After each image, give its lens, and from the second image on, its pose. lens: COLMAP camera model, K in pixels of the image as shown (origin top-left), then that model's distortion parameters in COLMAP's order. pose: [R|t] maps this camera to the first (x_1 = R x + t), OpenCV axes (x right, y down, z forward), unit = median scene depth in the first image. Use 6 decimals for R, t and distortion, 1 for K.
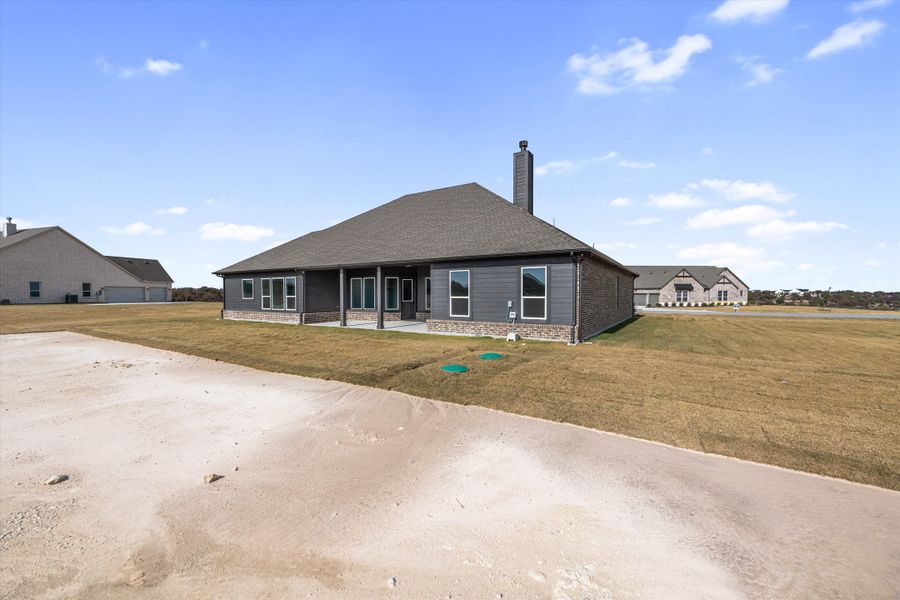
lens RADIAL K [[359.4, 0, 450.0], [0, 359.4, 300.0], [0, 0, 1]] dist [0.000518, 0.000032]
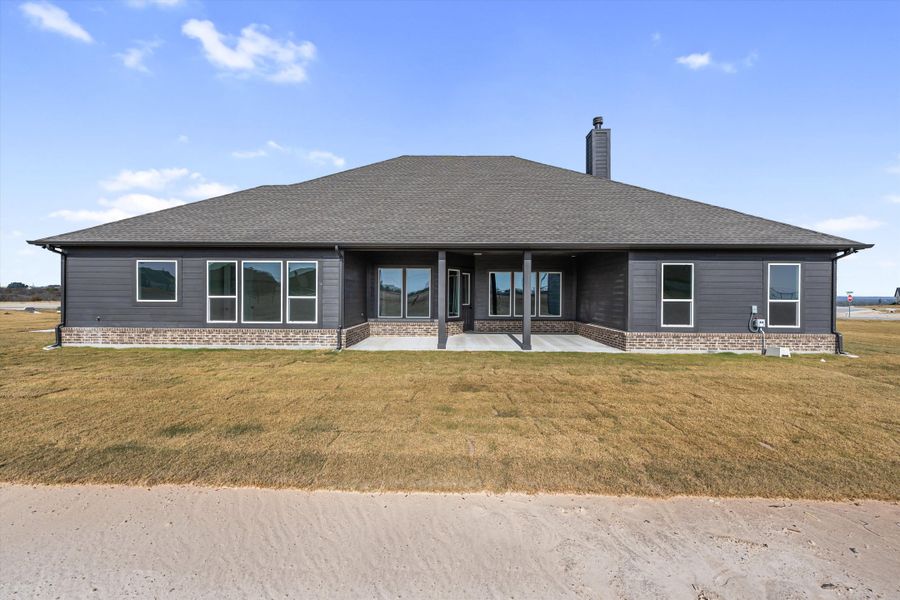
lens RADIAL K [[368.1, 0, 446.0], [0, 368.1, 295.7], [0, 0, 1]] dist [-0.000538, -0.000514]
pose [[0.854364, 0.006549, 0.519633, -0.538871], [-0.000204, 0.999925, -0.012267, -0.005679], [-0.519674, 0.010374, 0.854302, 0.427950]]
